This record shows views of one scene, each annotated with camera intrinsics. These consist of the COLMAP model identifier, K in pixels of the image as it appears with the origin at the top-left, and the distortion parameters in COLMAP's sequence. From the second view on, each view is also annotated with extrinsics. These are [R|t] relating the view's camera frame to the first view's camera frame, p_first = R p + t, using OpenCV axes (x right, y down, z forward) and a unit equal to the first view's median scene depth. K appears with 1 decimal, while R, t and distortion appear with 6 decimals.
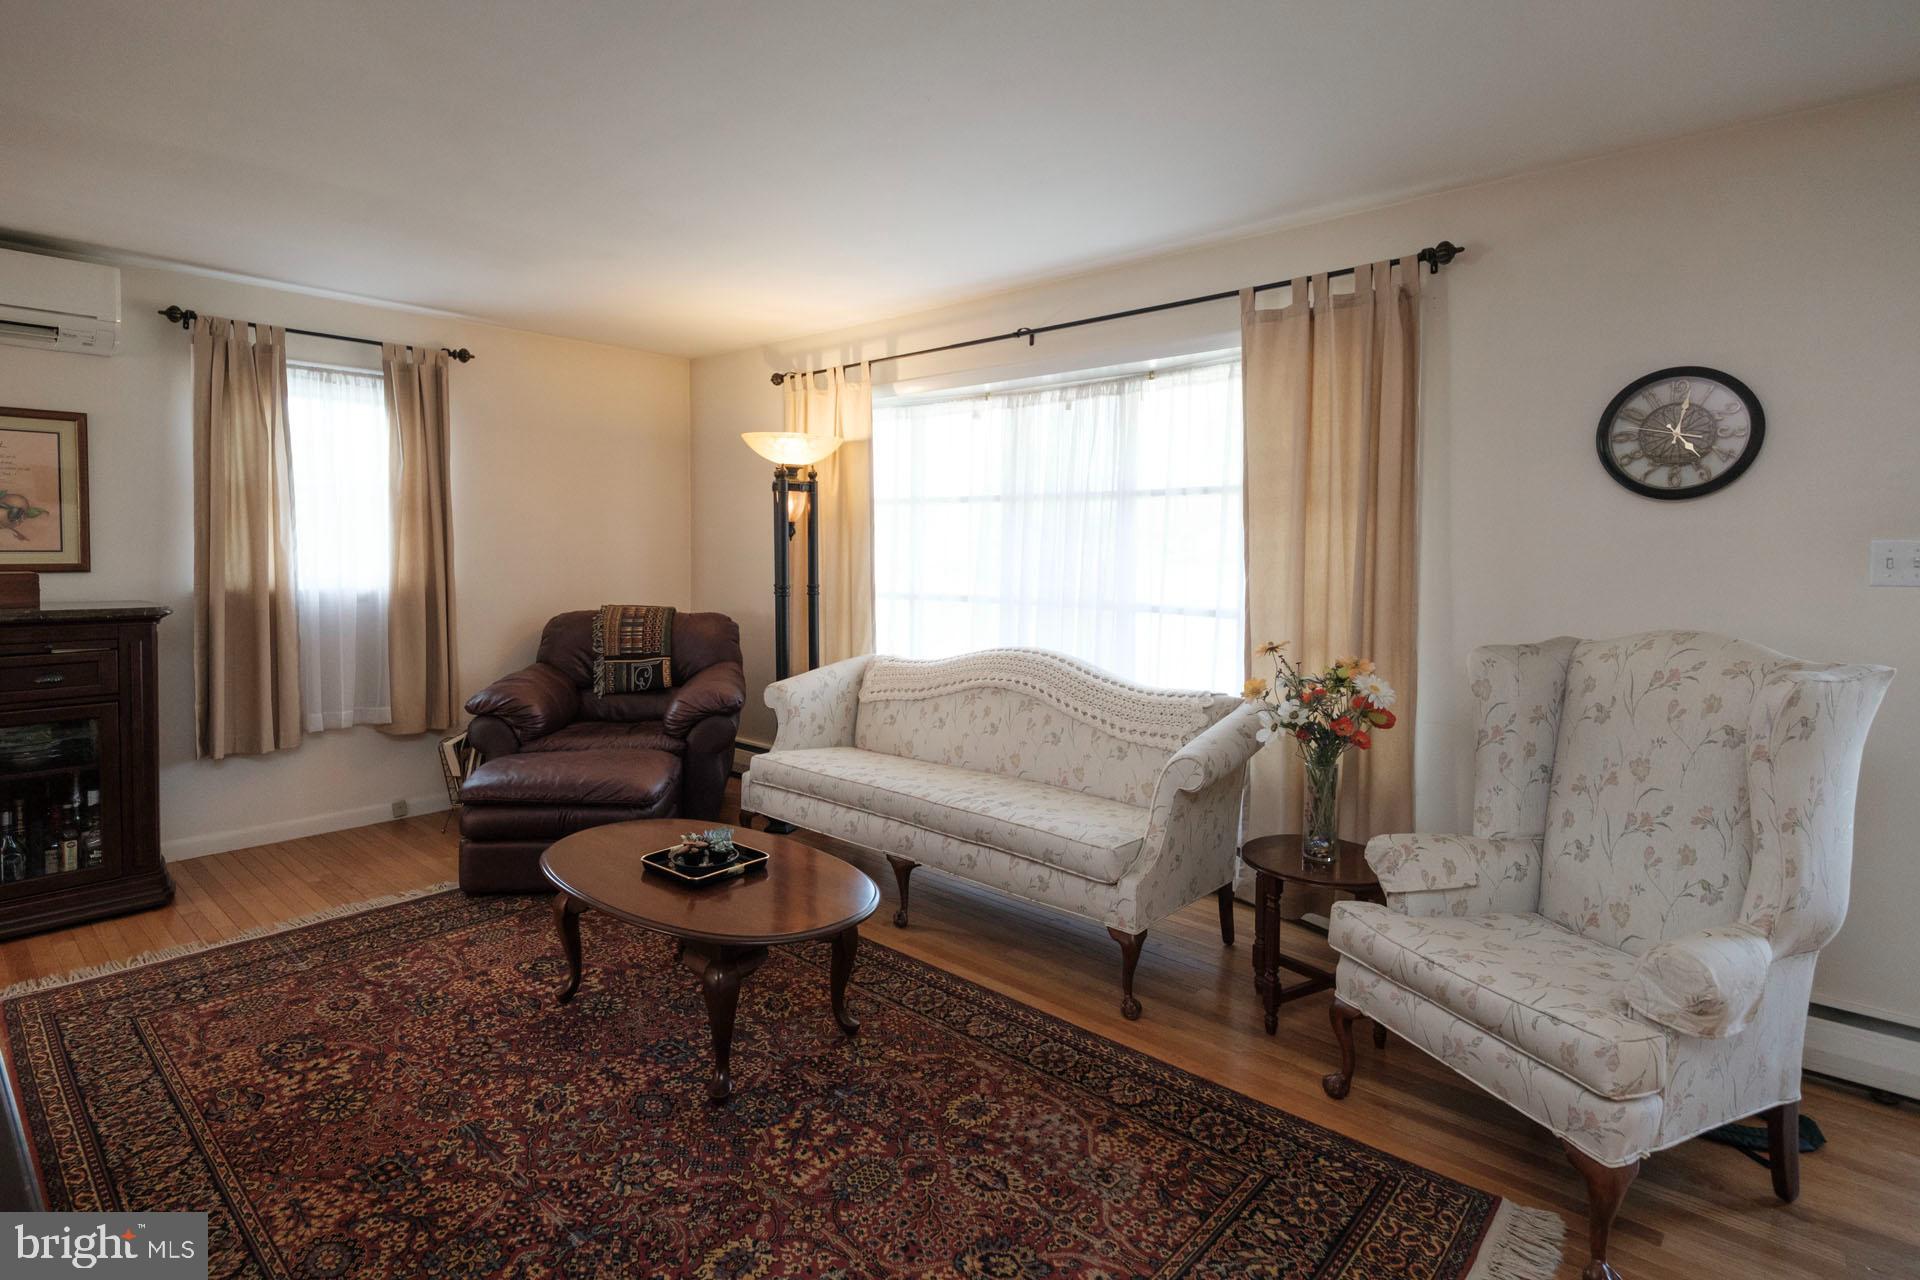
lens RADIAL K [[948.6, 0, 900.0], [0, 948.6, 584.7], [0, 0, 1]] dist [0.004229, -0.000876]
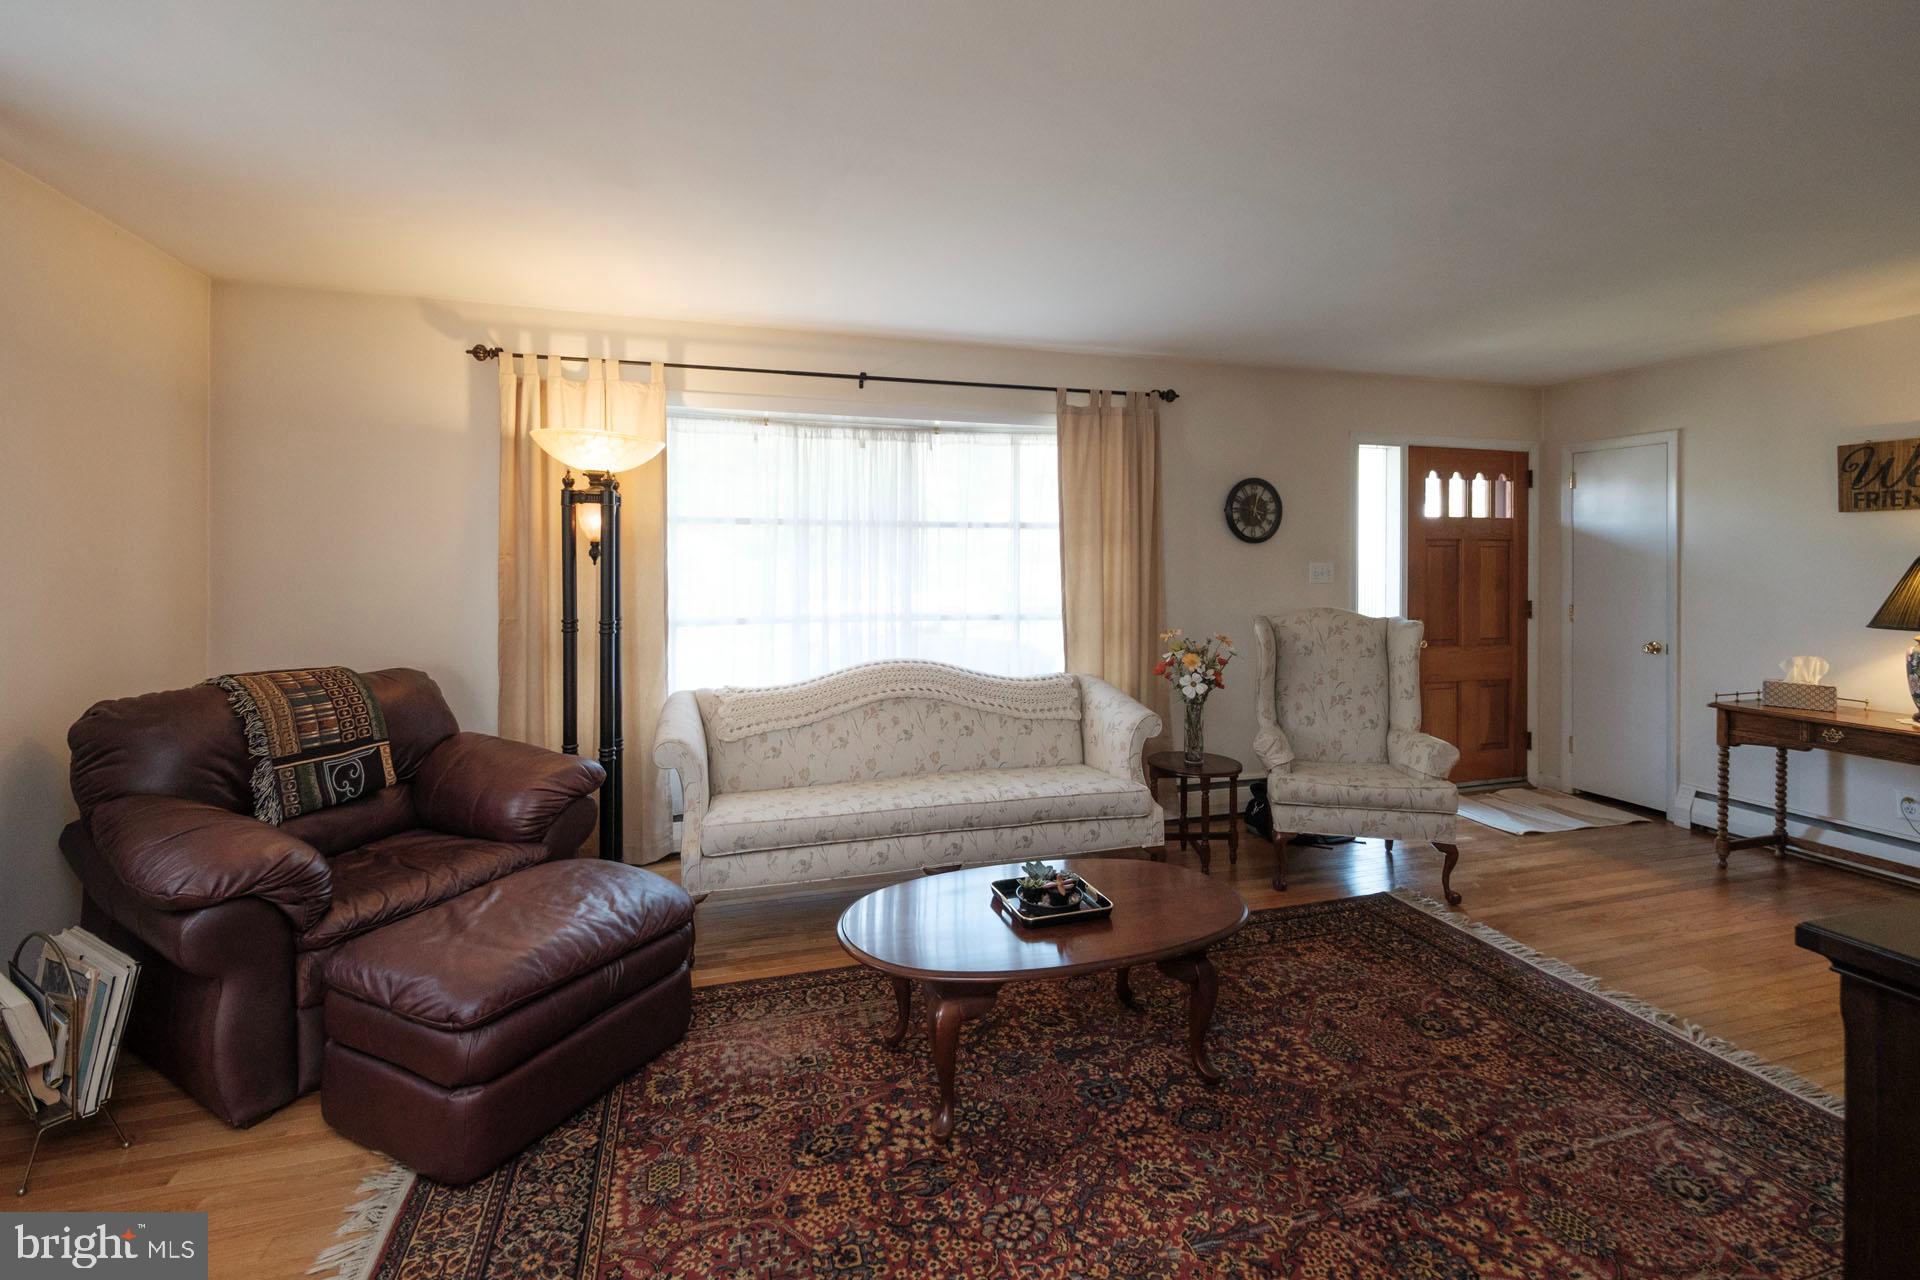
lens RADIAL K [[838.9, 0, 961.1], [0, 838.9, 565.8], [0, 0, 1]] dist [0.012429, -0.001094]
pose [[0.498735, -0.012225, 0.866668, -0.685733], [0.035360, 0.999355, -0.006251, -0.035268], [-0.866033, 0.033763, 0.498846, 0.431463]]
